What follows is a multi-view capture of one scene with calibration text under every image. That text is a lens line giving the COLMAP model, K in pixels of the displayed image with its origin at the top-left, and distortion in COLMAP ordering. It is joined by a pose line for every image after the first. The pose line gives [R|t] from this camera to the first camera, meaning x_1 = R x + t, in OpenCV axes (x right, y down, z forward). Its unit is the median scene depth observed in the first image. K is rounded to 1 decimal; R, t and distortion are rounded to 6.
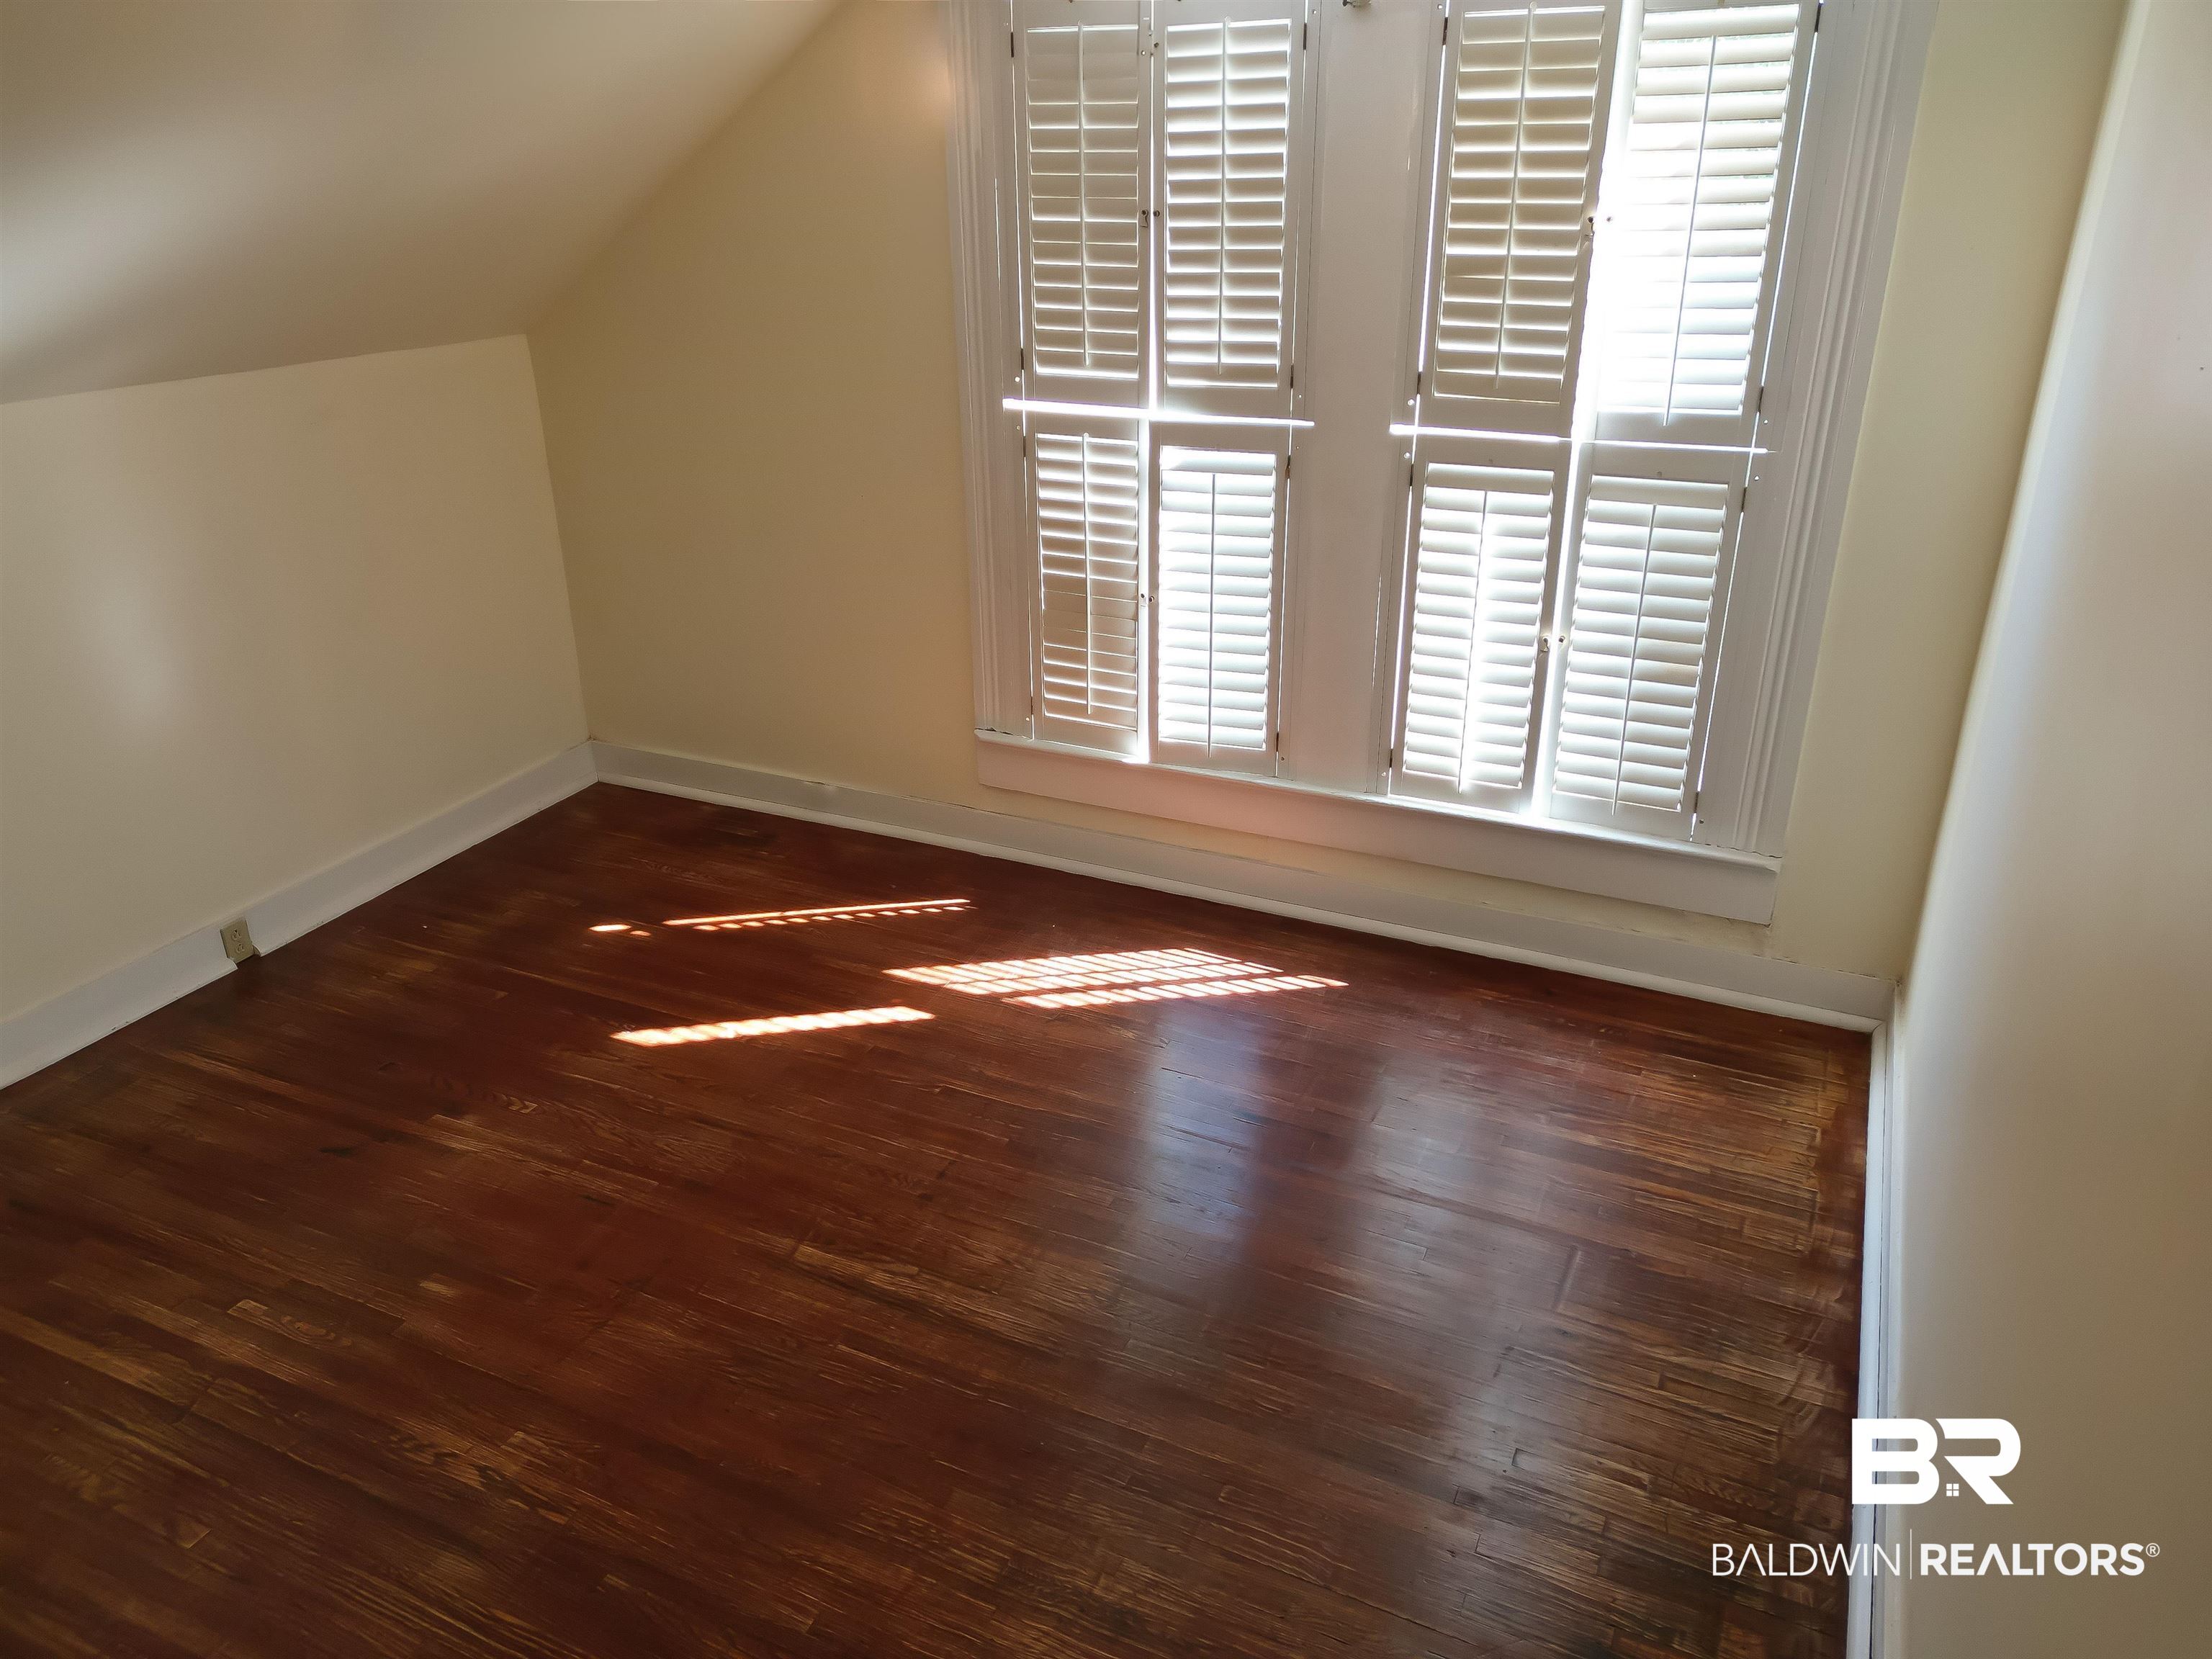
lens RADIAL K [[1555.5, 0, 1092.8], [0, 1555.5, 841.4], [0, 0, 1]] dist [0.075608, -0.052082]
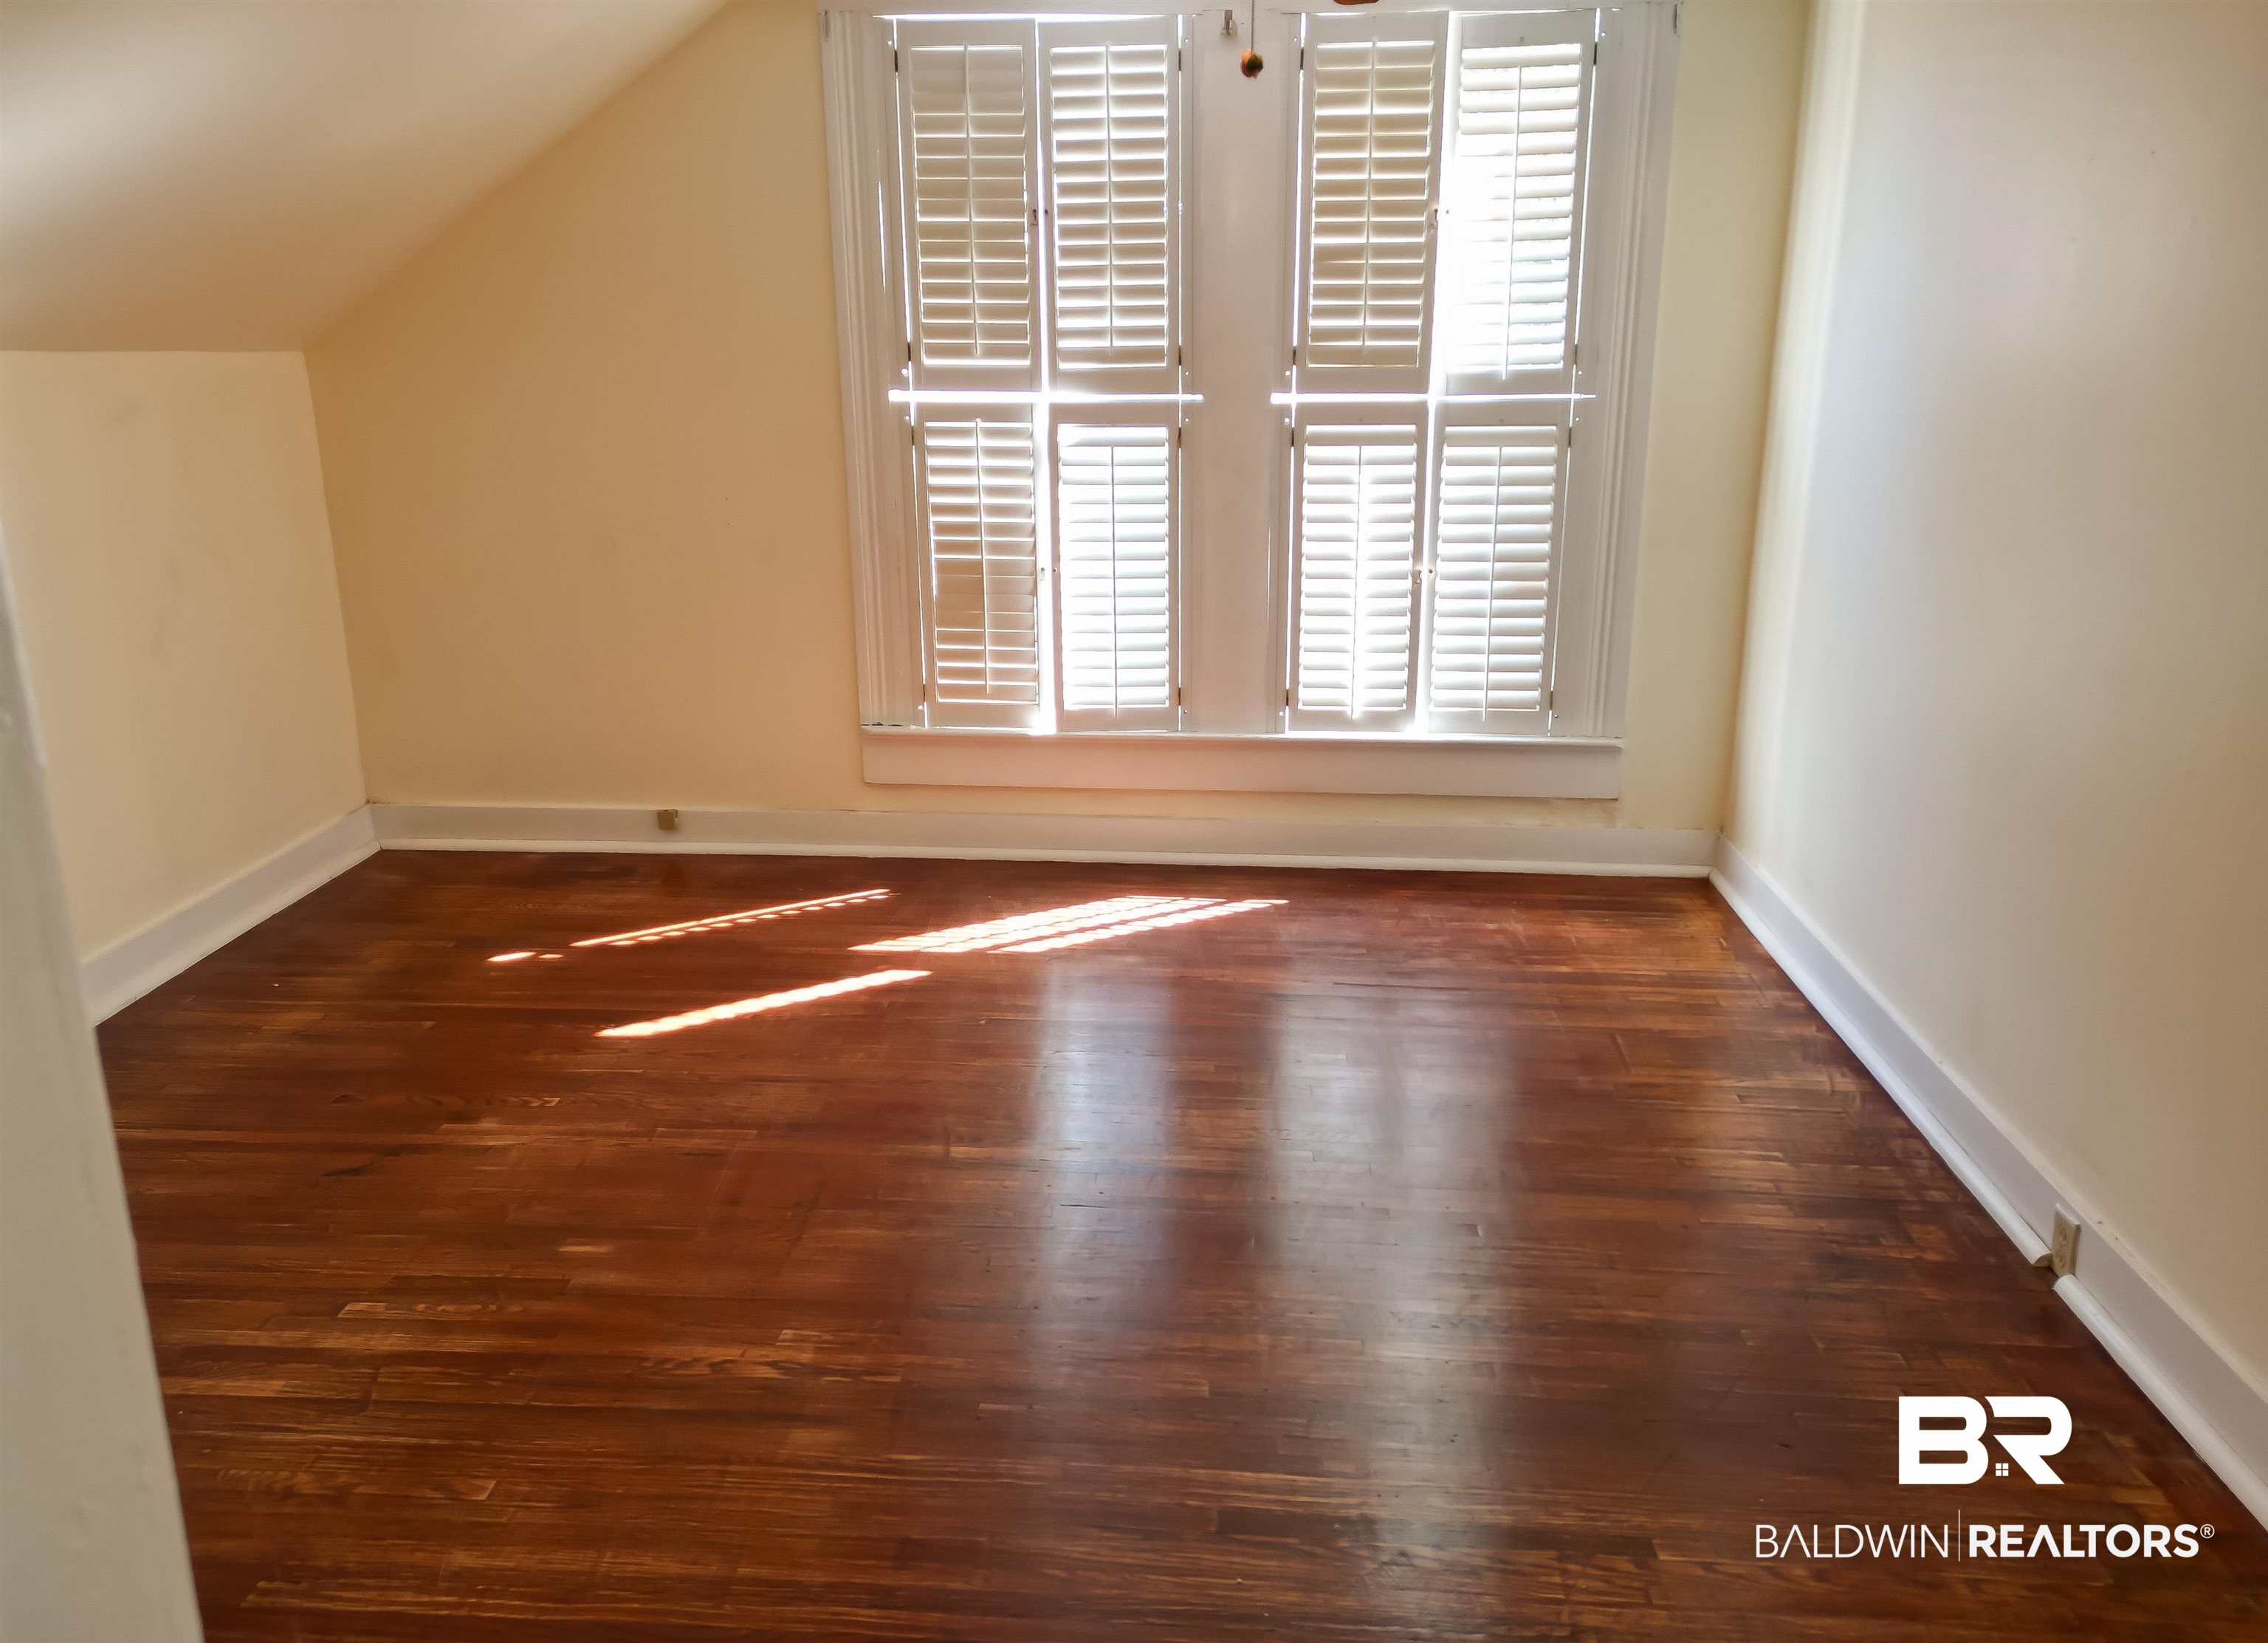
lens RADIAL K [[1592.3, 0, 1124.3], [0, 1592.3, 809.1], [0, 0, 1]] dist [0.066160, -0.010360]
pose [[0.932066, -0.091730, 0.350483, -0.341200], [0.140864, 0.983053, -0.117324, 0.150228], [-0.333781, 0.158724, 0.929192, 0.004426]]
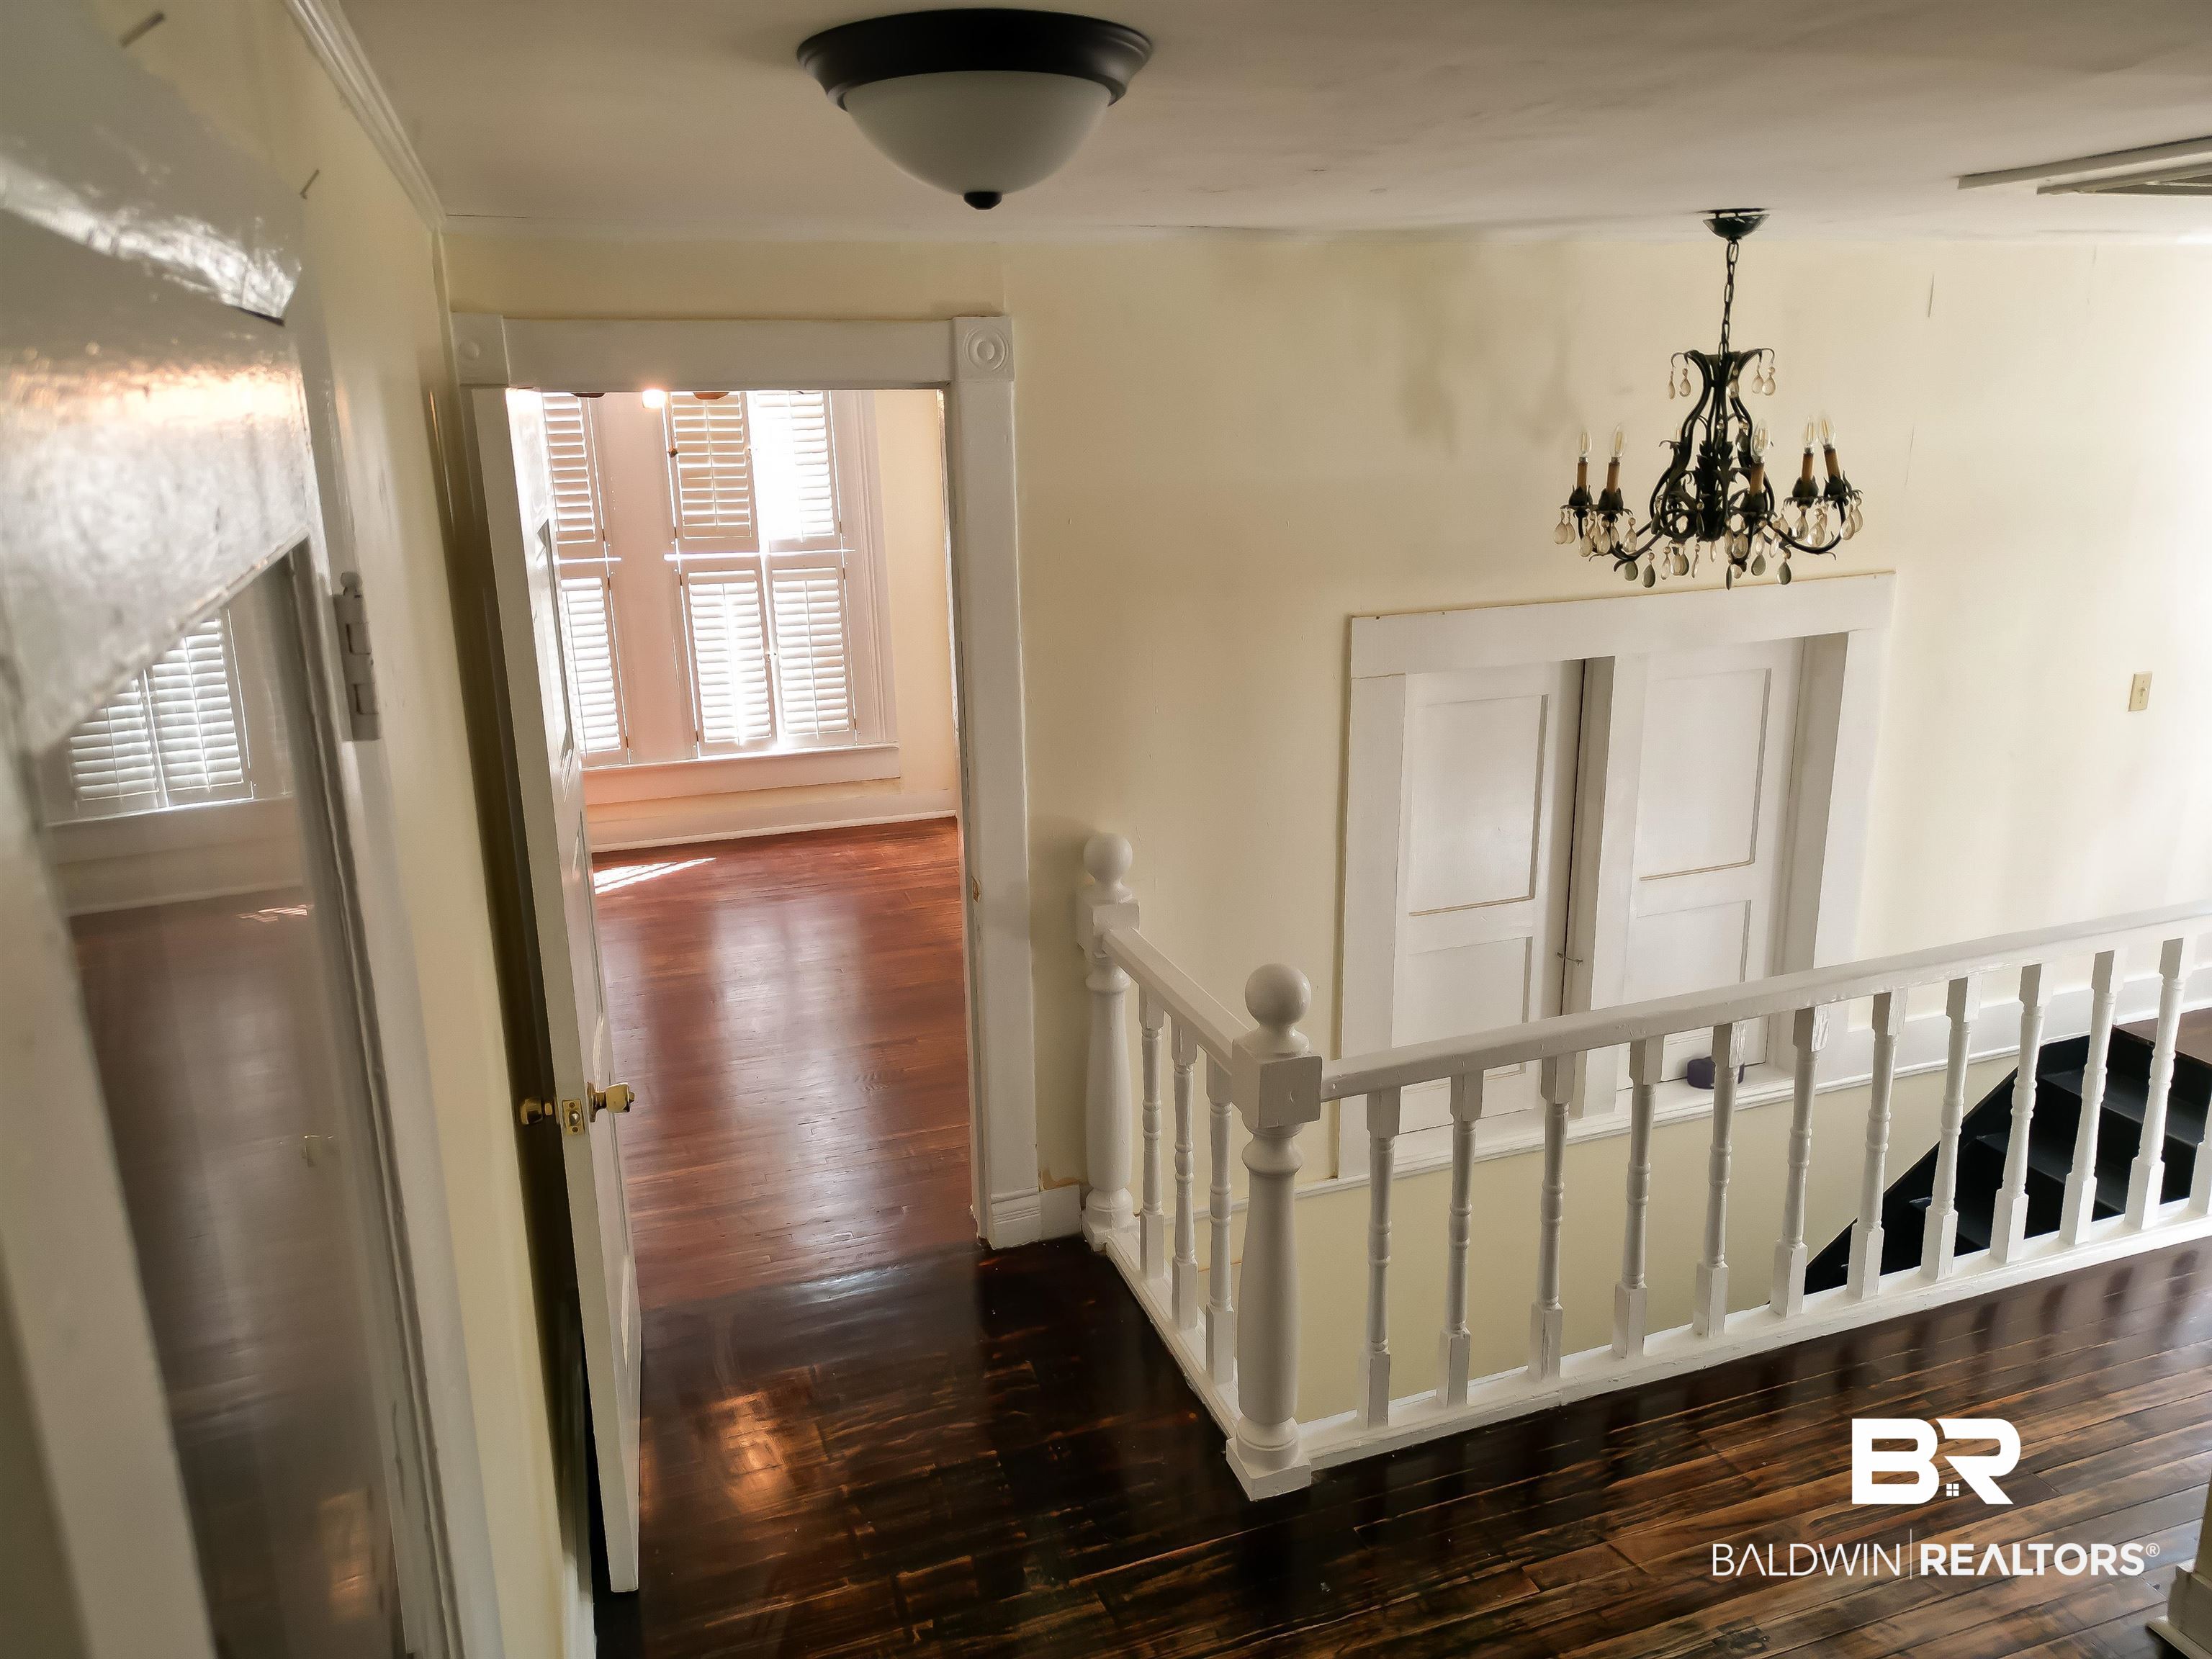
lens RADIAL K [[1555.5, 0, 1114.1], [0, 1555.5, 832.9], [0, 0, 1]] dist [0.075608, -0.052082]
pose [[0.706157, -0.189810, 0.682139, -0.772791], [0.297032, 0.953941, -0.042050, 0.290951], [-0.642739, 0.232311, 0.730012, -0.643929]]
